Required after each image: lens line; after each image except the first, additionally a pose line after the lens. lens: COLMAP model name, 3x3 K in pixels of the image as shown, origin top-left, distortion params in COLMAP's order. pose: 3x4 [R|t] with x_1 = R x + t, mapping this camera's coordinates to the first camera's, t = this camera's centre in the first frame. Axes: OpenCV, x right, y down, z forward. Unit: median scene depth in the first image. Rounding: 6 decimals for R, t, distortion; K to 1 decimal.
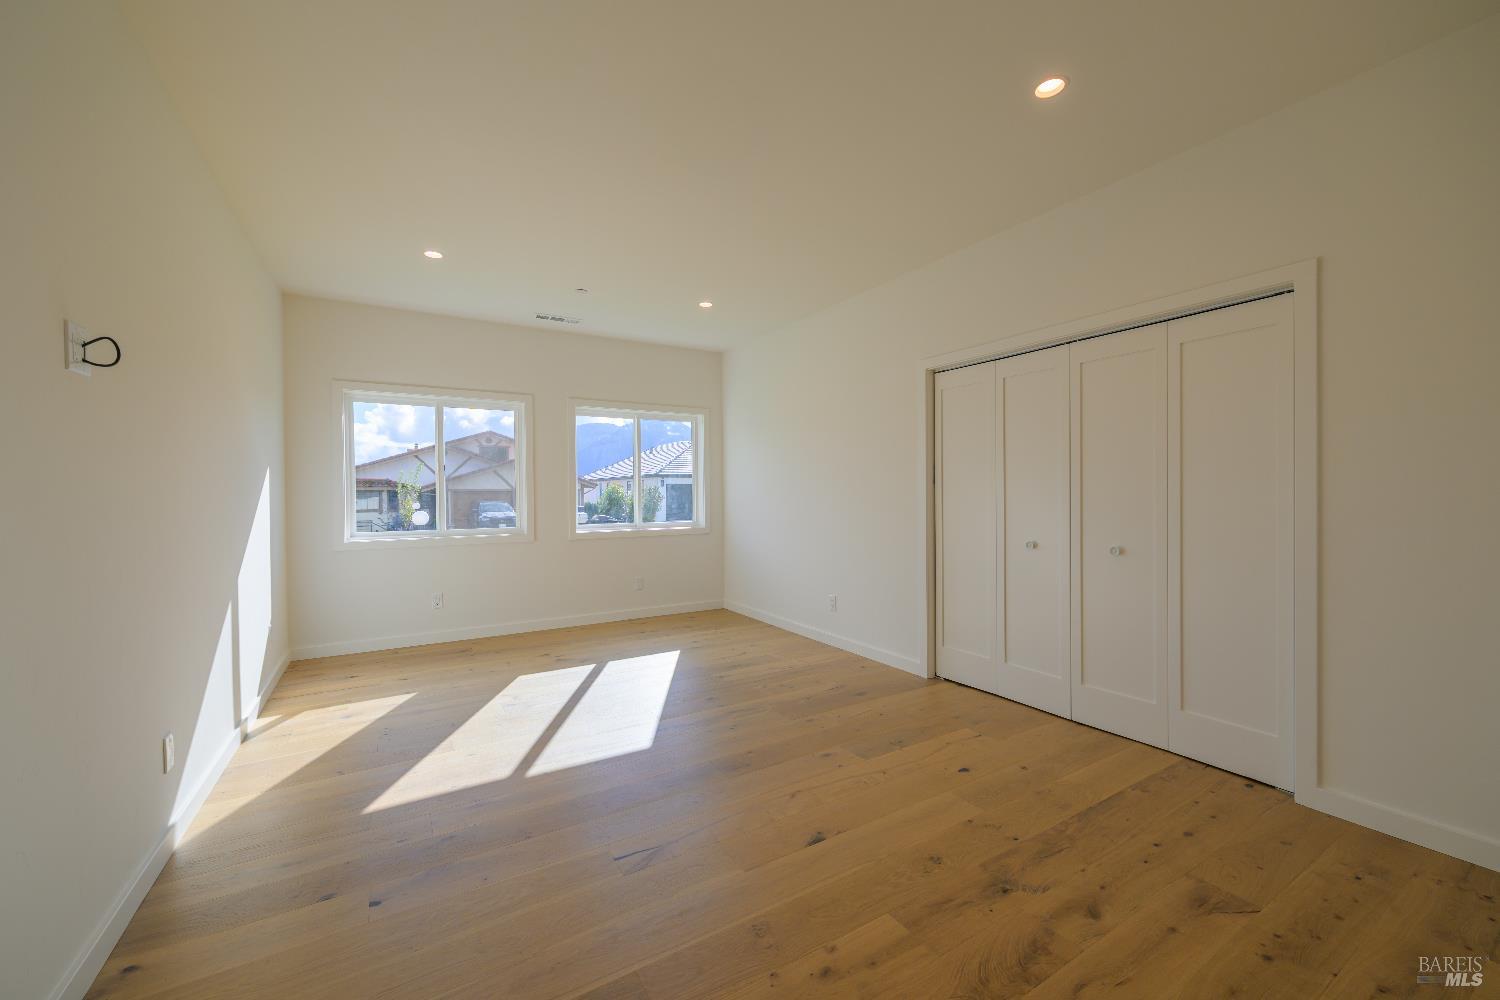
lens RADIAL K [[587.6, 0, 750.7], [0, 587.6, 499.7], [0, 0, 1]] dist [-0.000087, 0.000014]
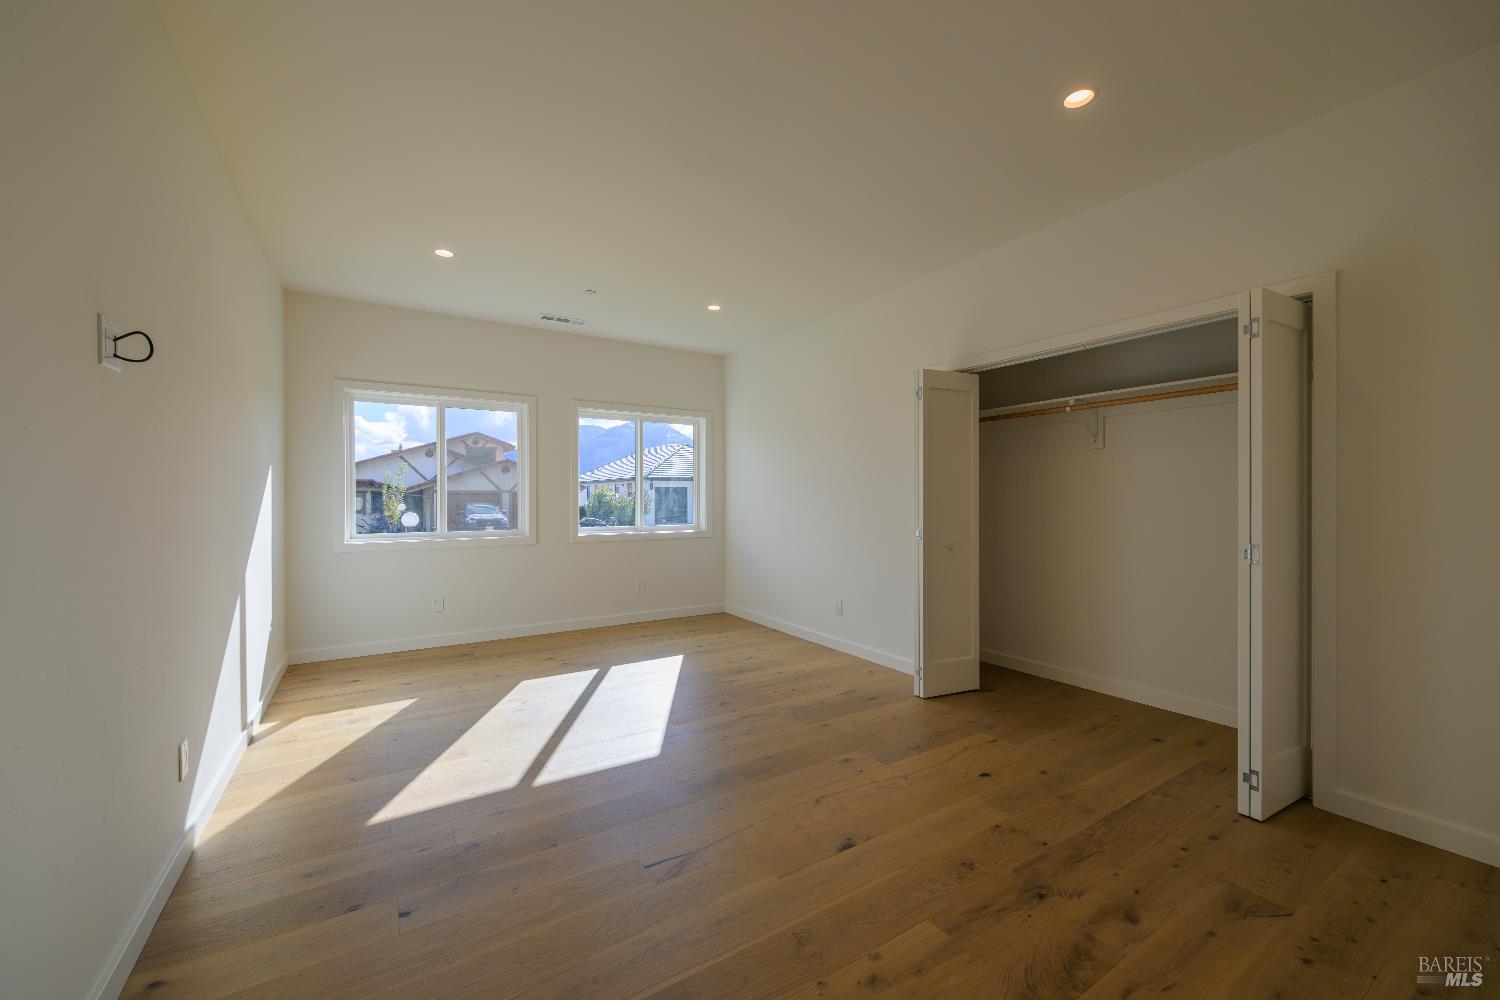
lens RADIAL K [[587.6, 0, 750.7], [0, 587.6, 499.7], [0, 0, 1]] dist [-0.000087, 0.000014]
pose [[0.999711, 0.007584, 0.022833, -0.046456], [-0.007436, 0.999951, -0.006567, 0.000051], [-0.022881, 0.006396, 0.999718, 0.002908]]
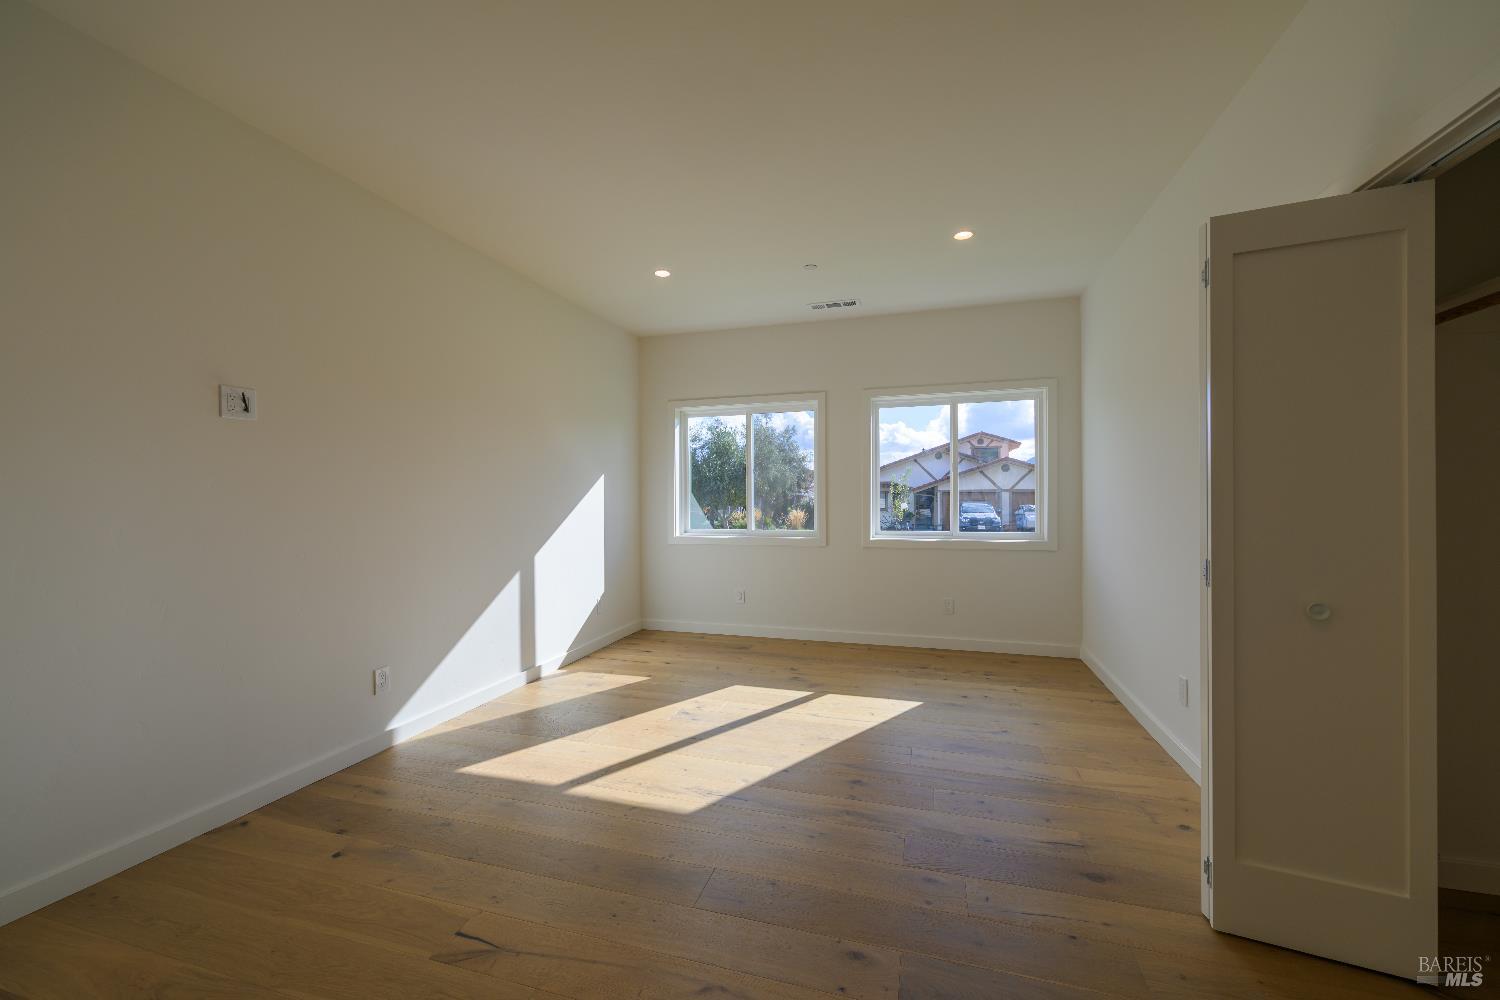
lens RADIAL K [[586.1, 0, 750.0], [0, 586.1, 500.0], [0, 0, 1]] dist [0.001922, -0.000177]
pose [[0.666087, 0.007576, -0.745836, 0.385598], [-0.007888, 0.999964, 0.003113, -0.008563], [0.745832, 0.003810, 0.666123, 0.429531]]
